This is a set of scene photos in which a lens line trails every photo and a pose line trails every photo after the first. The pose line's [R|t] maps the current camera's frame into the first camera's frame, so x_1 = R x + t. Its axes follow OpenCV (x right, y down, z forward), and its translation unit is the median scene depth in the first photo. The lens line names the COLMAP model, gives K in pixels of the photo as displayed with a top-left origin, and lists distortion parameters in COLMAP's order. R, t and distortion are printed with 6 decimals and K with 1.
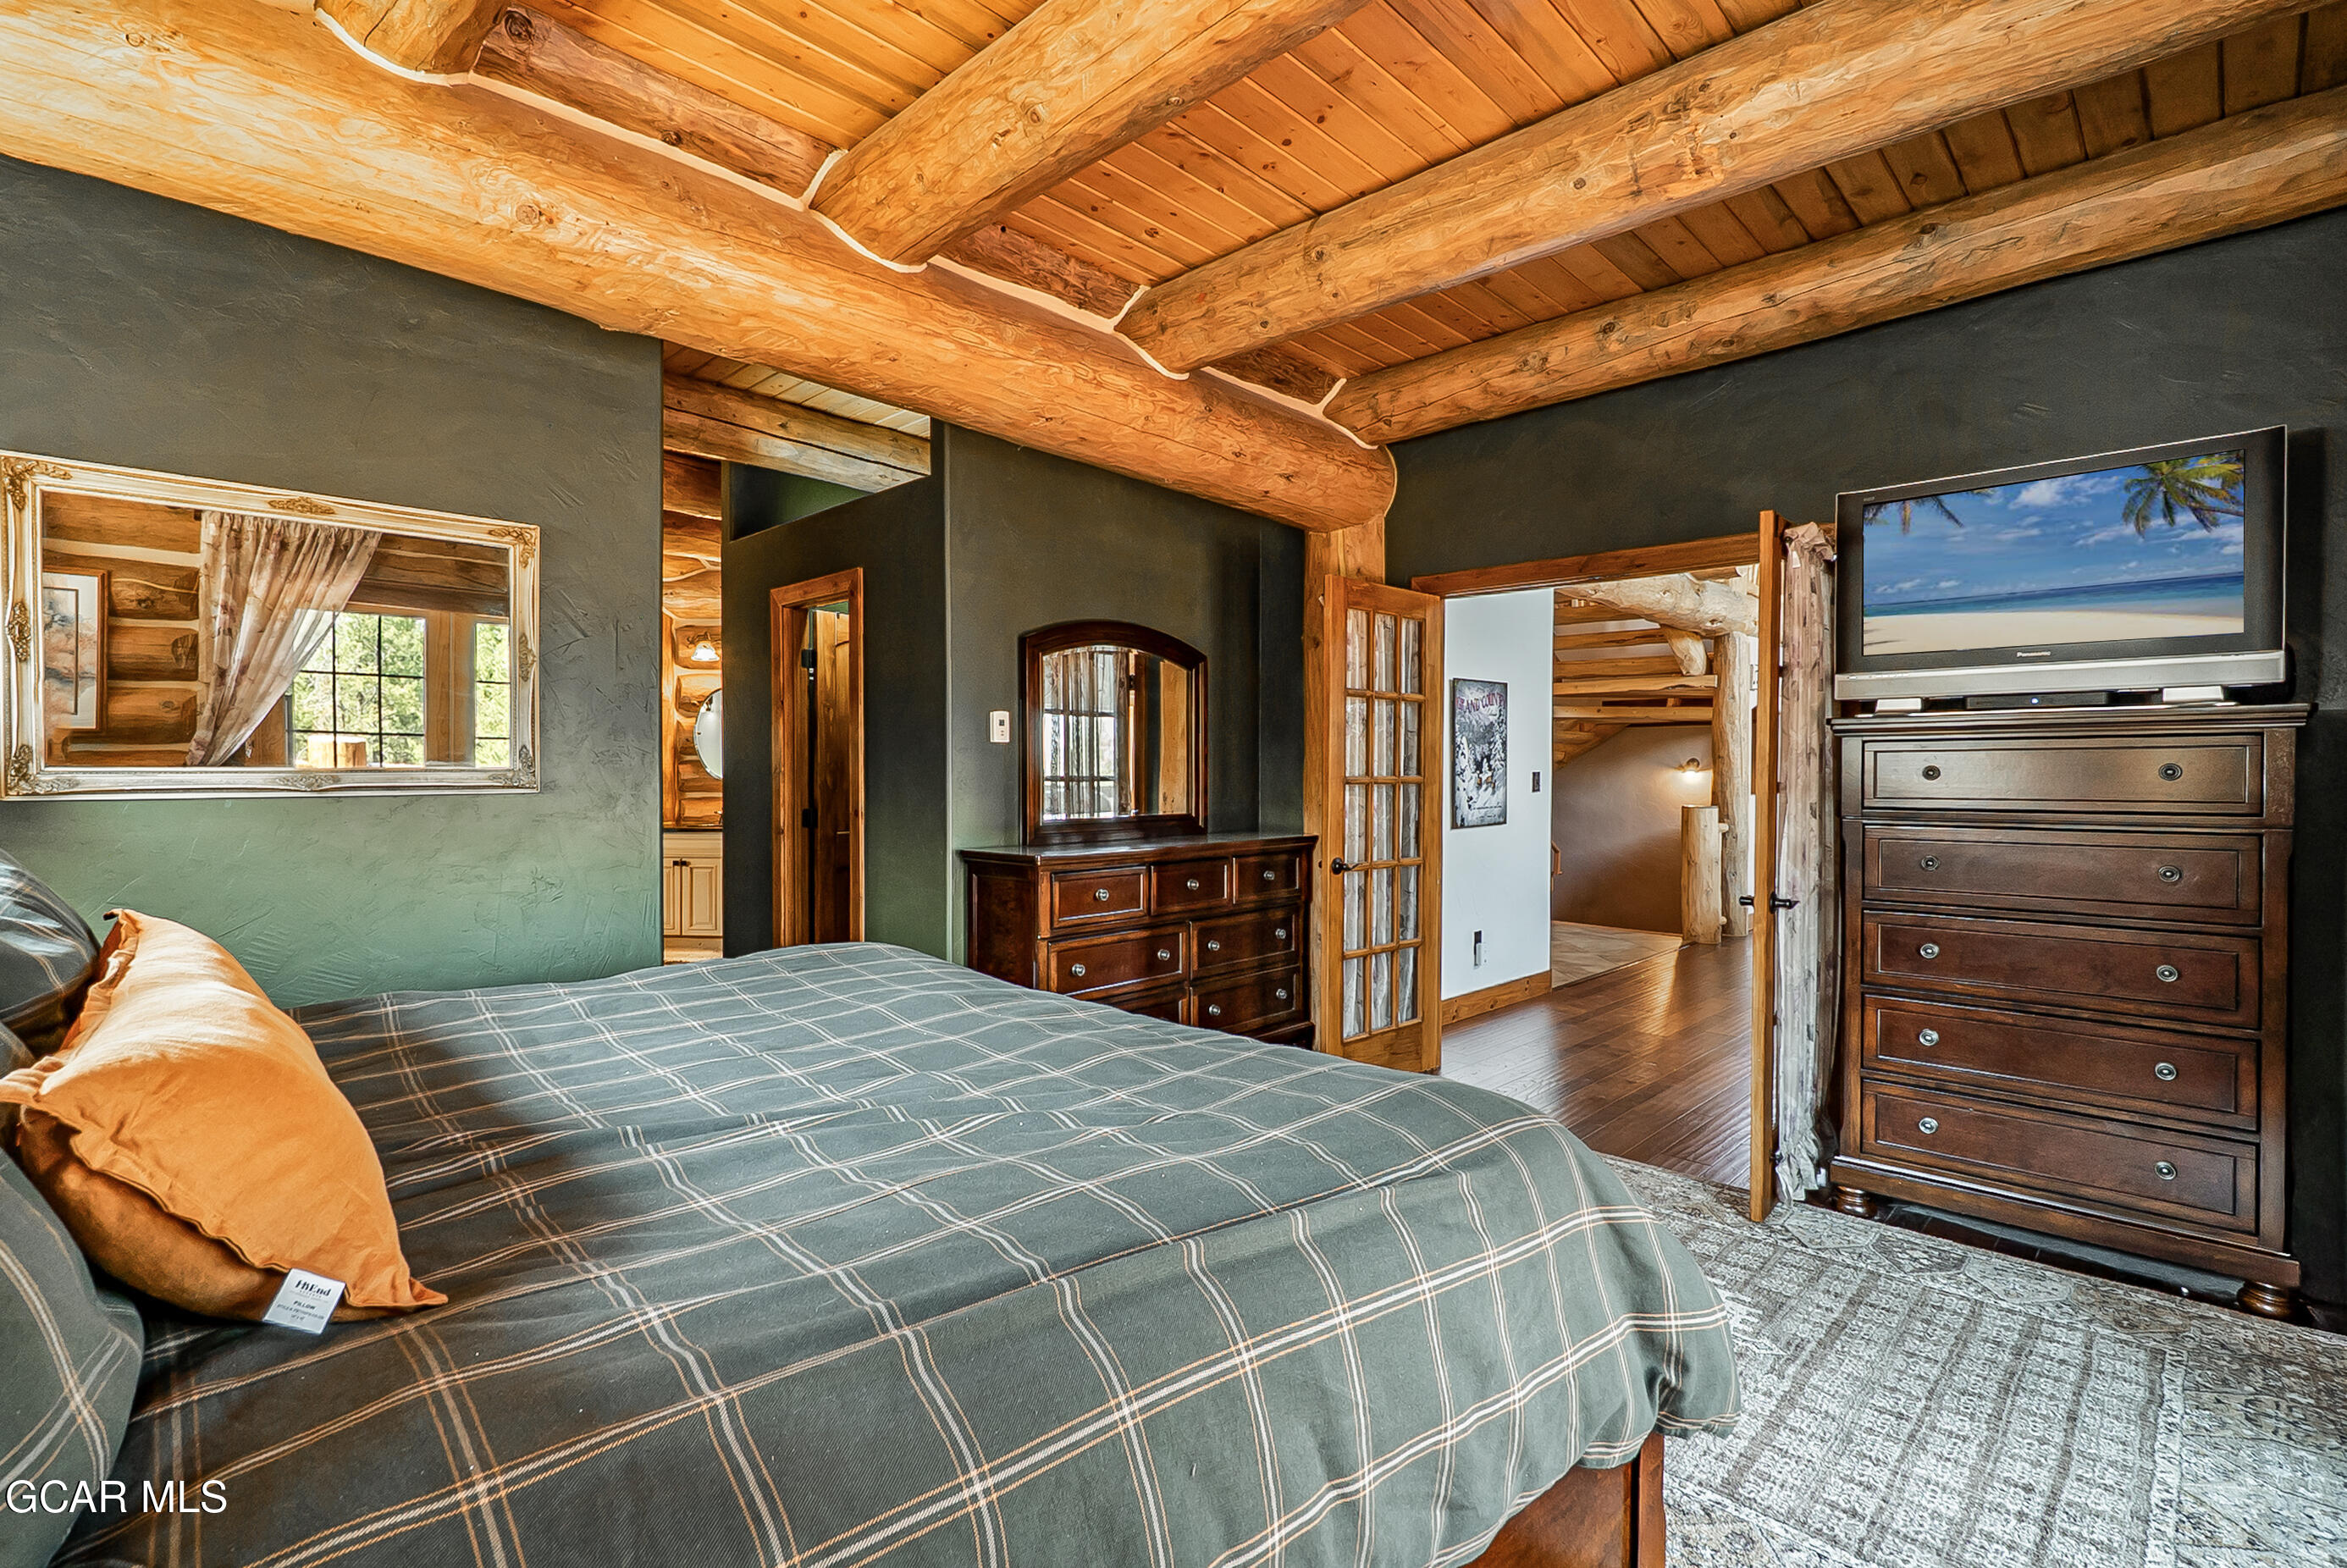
lens RADIAL K [[1101.4, 0, 1175.5], [0, 1101.4, 782.9], [0, 0, 1]] dist [0.005115, -0.000142]
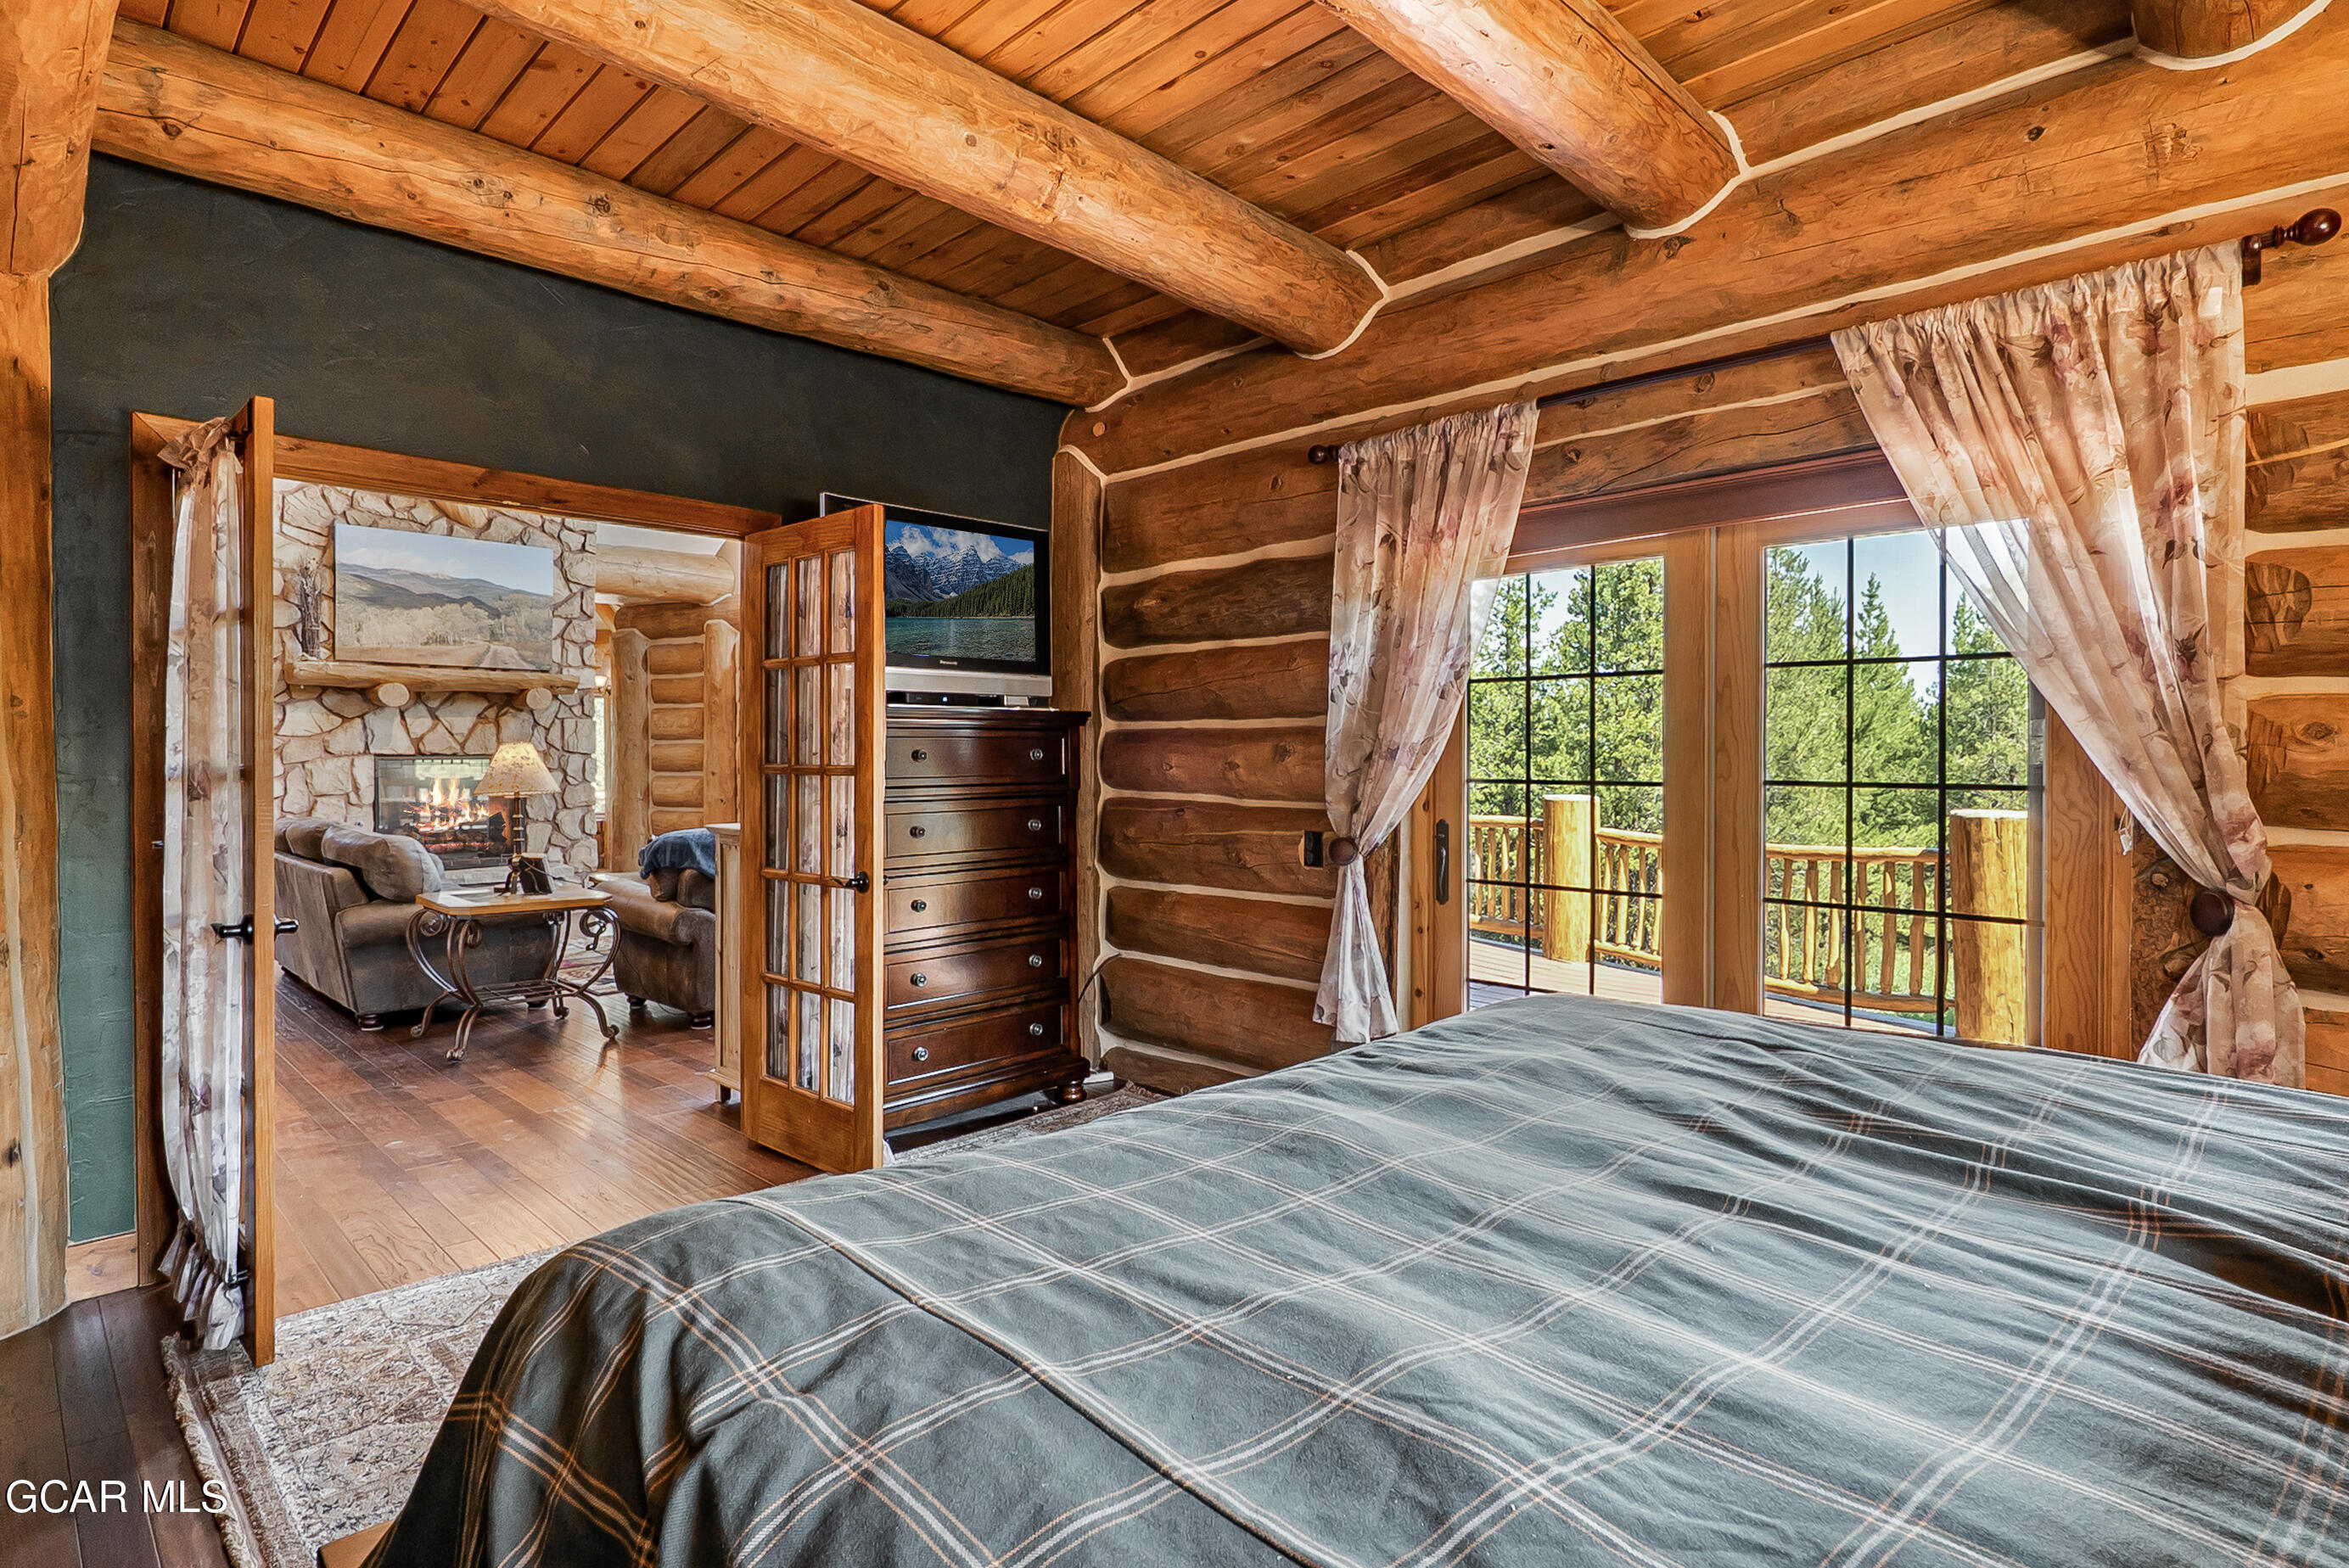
lens RADIAL K [[1187.5, 0, 1176.6], [0, 1187.5, 770.3], [0, 0, 1]] dist [0.000675, 0.001075]
pose [[0.007310, -0.014337, 0.999870, -0.590418], [0.018734, 0.999724, 0.014198, -0.005957], [-0.999798, 0.018628, 0.007577, 0.721188]]
